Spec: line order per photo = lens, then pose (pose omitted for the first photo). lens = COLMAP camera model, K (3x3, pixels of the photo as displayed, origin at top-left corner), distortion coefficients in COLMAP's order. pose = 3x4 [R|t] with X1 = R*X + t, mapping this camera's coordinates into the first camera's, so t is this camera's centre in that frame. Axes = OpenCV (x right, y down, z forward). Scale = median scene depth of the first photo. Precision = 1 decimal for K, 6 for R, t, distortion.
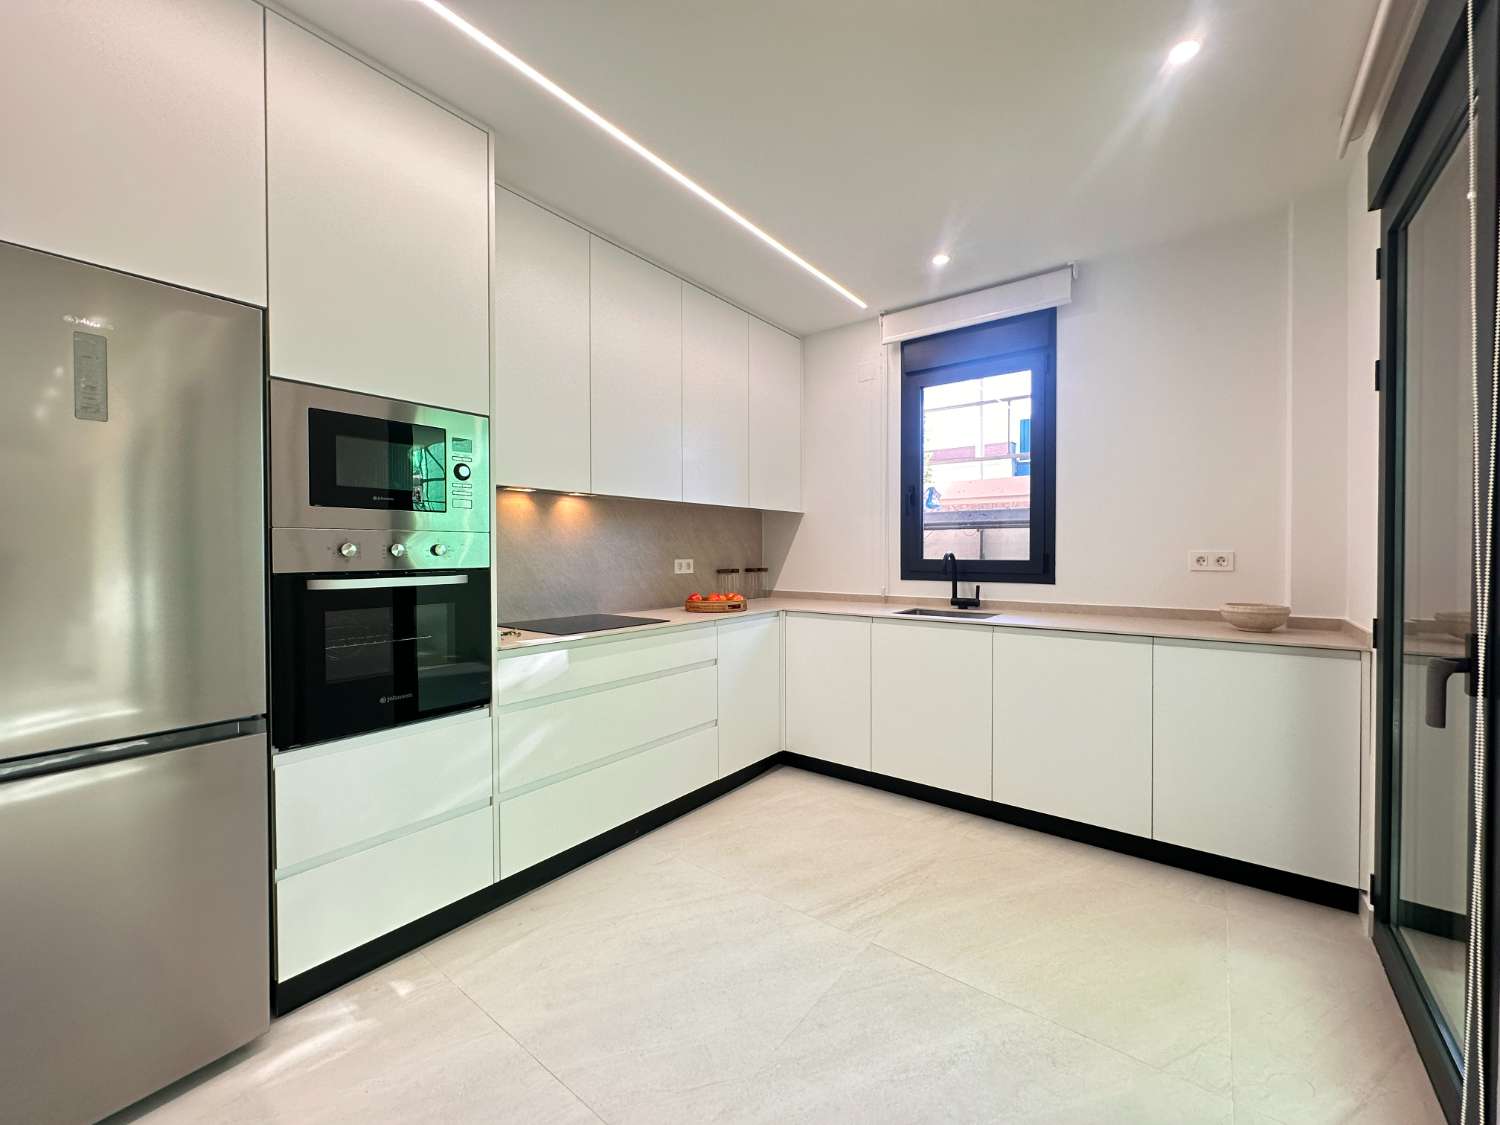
lens RADIAL K [[593.7, 0, 752.6], [0, 593.7, 562.4], [0, 0, 1]] dist [-0.001059, 0.000327]
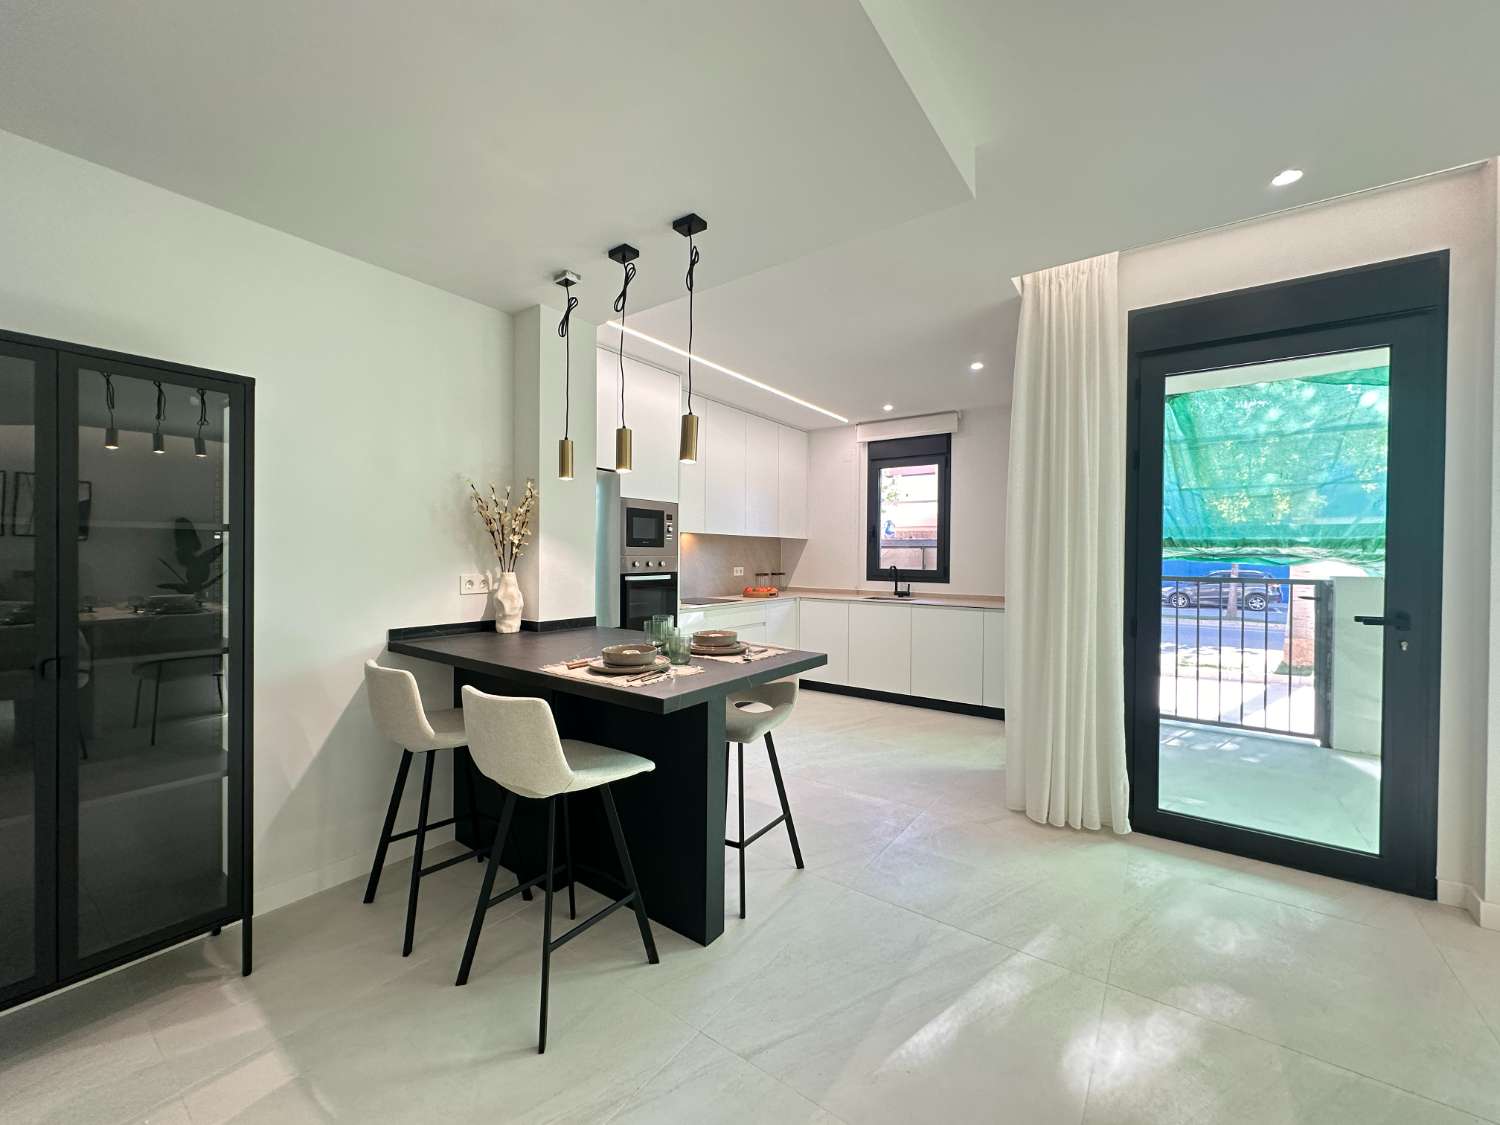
lens RADIAL K [[593.7, 0, 751.6], [0, 593.7, 566.6], [0, 0, 1]] dist [-0.001059, 0.000327]
pose [[0.999349, 0.009512, 0.034809, -0.155892], [-0.009510, 0.999955, -0.000217, -0.007876], [-0.034810, -0.000114, 0.999394, -0.771955]]
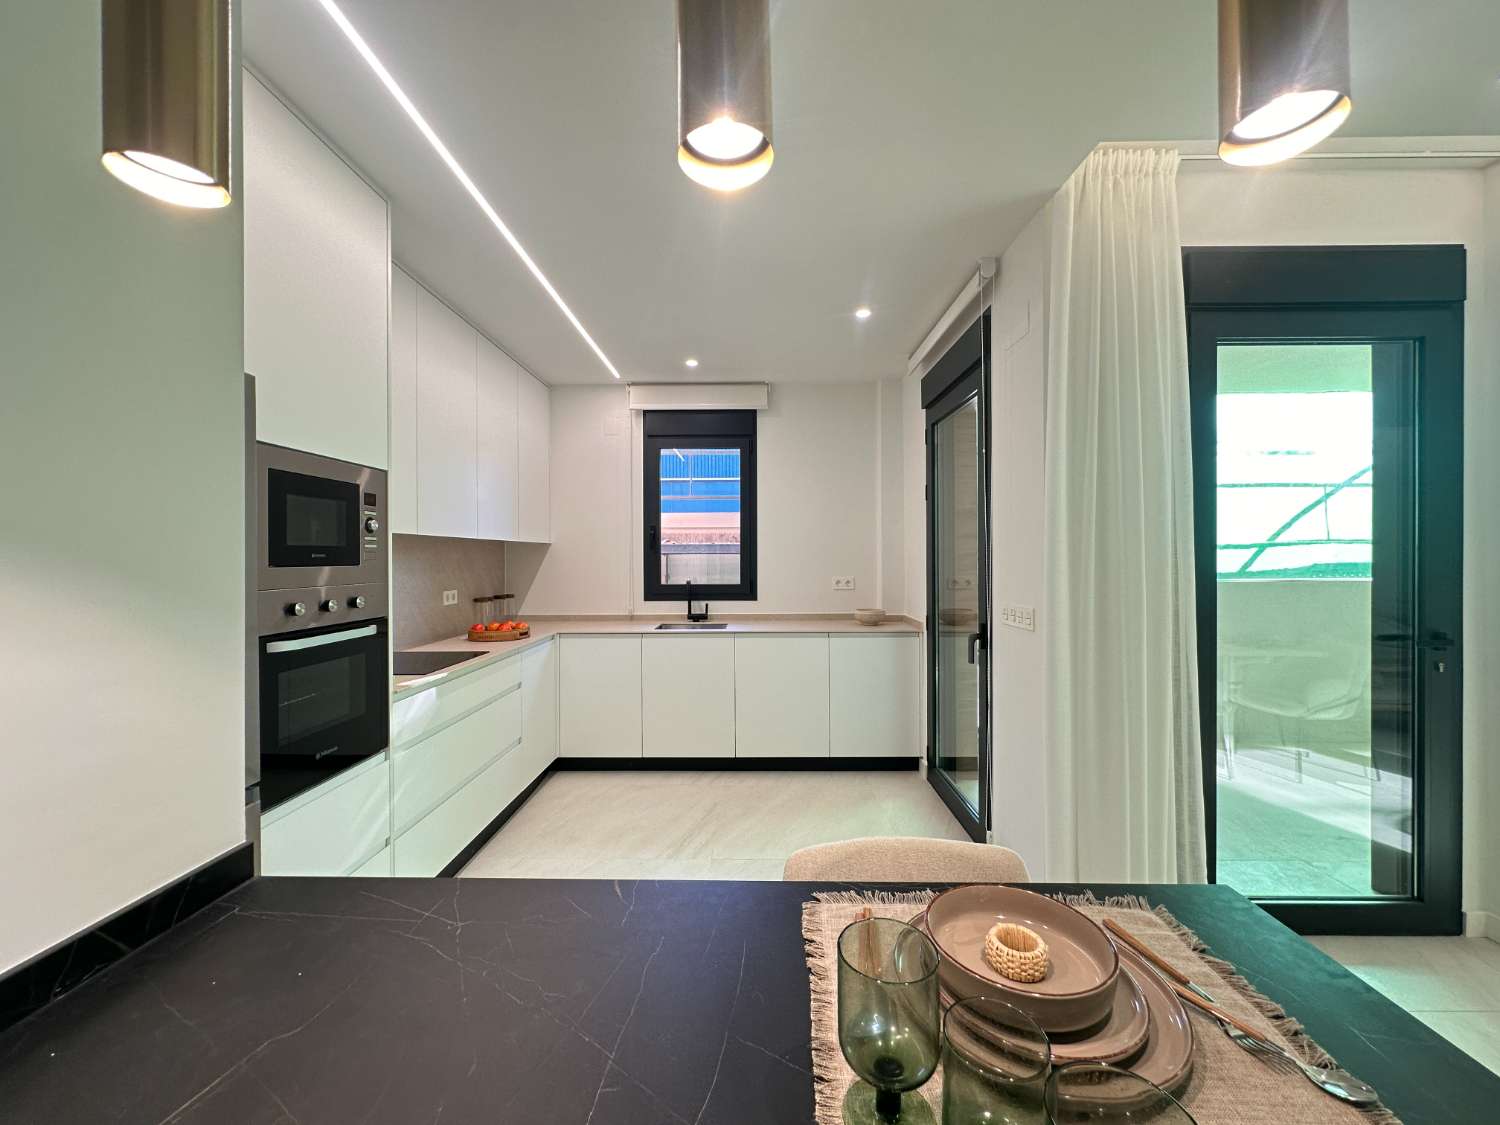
lens RADIAL K [[593.7, 0, 747.3], [0, 593.7, 562.8], [0, 0, 1]] dist [-0.001059, 0.000327]
pose [[0.802292, -0.007210, 0.596888, -0.354667], [0.014605, 0.999865, -0.007553, -0.042524], [-0.596753, 0.014777, 0.802289, -0.134911]]
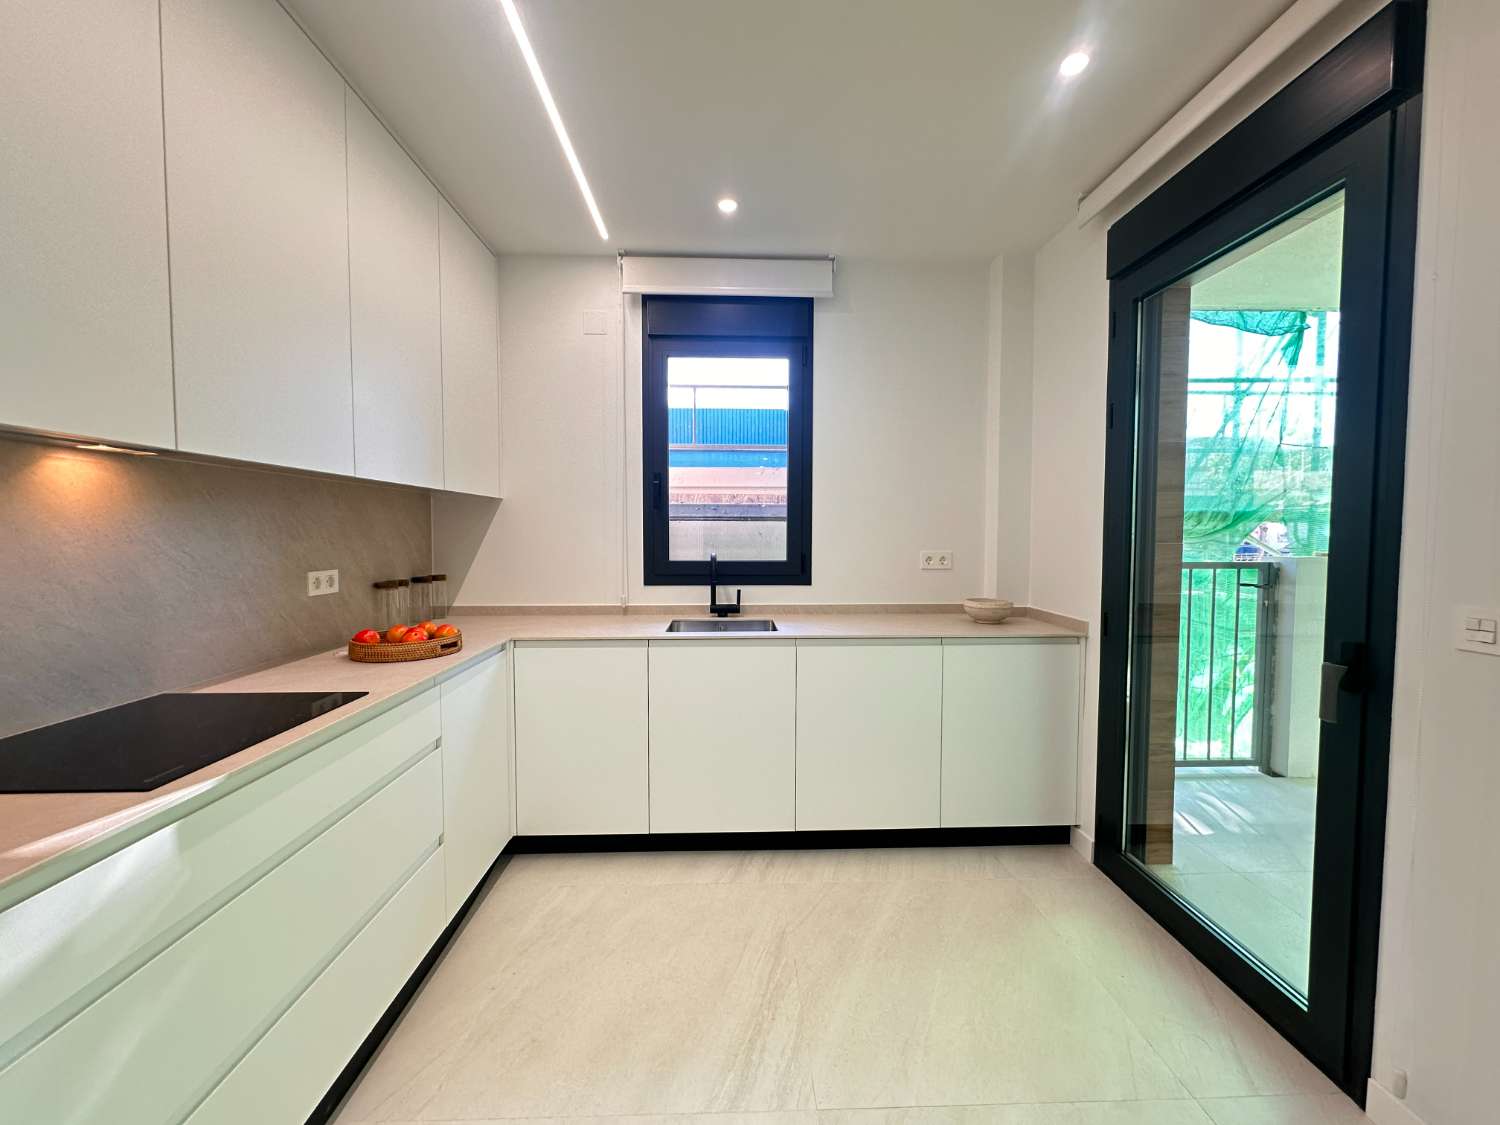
lens RADIAL K [[593.7, 0, 746.3], [0, 593.7, 560.0], [0, 0, 1]] dist [-0.001059, 0.000327]
pose [[0.772028, -0.026789, 0.635024, -0.187461], [0.009343, 0.999482, 0.030806, -0.034555], [-0.635520, -0.017850, 0.771878, 0.303400]]
